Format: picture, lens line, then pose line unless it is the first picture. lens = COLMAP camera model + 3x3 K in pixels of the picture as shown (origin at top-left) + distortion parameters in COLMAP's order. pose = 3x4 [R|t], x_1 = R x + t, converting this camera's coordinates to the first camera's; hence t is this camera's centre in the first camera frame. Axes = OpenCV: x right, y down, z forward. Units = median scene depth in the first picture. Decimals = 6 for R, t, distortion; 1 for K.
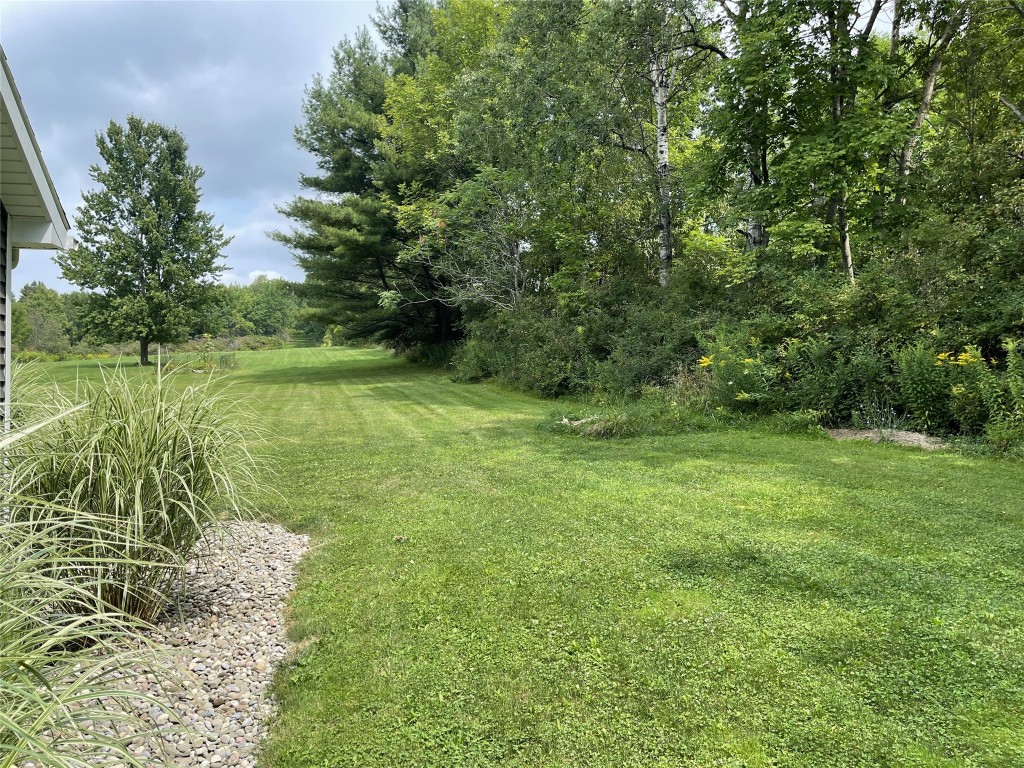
lens RADIAL K [[790.2, 0, 515.4], [0, 790.2, 380.9], [0, 0, 1]] dist [0.064155, -0.059537]
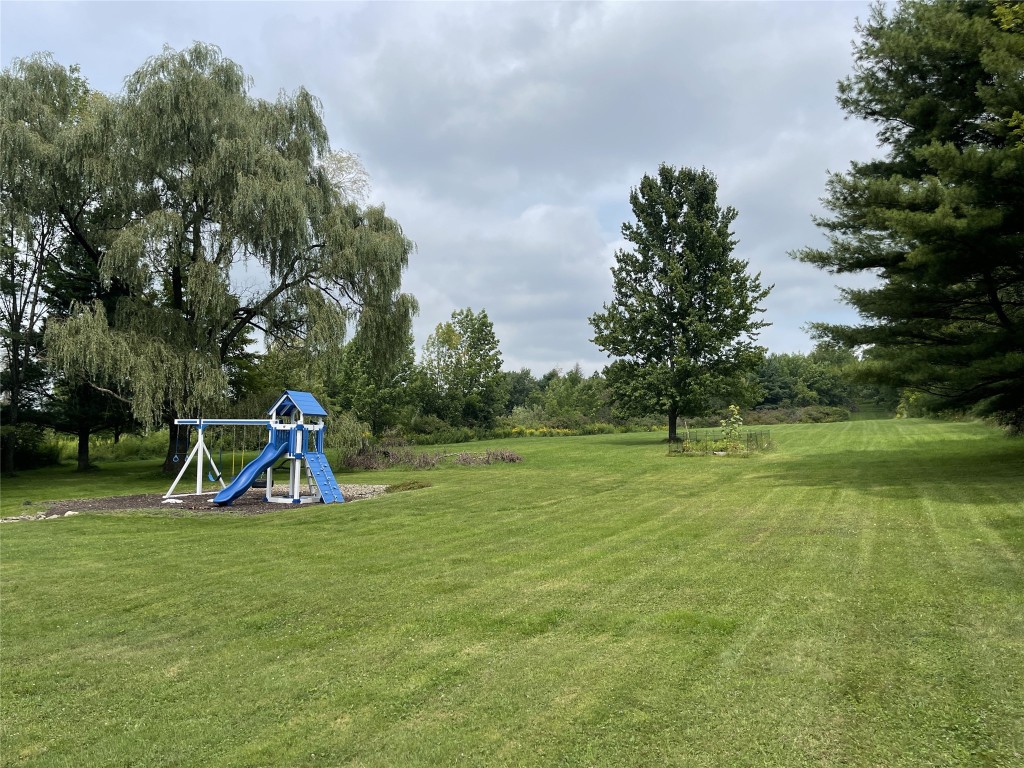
lens RADIAL K [[790.2, 0, 520.3], [0, 790.2, 377.7], [0, 0, 1]] dist [0.064155, -0.059537]
pose [[0.778193, -0.032751, -0.627171, -0.050212], [-0.025183, 0.996209, -0.083269, -0.013564], [0.627520, 0.080594, 0.774418, 0.225830]]
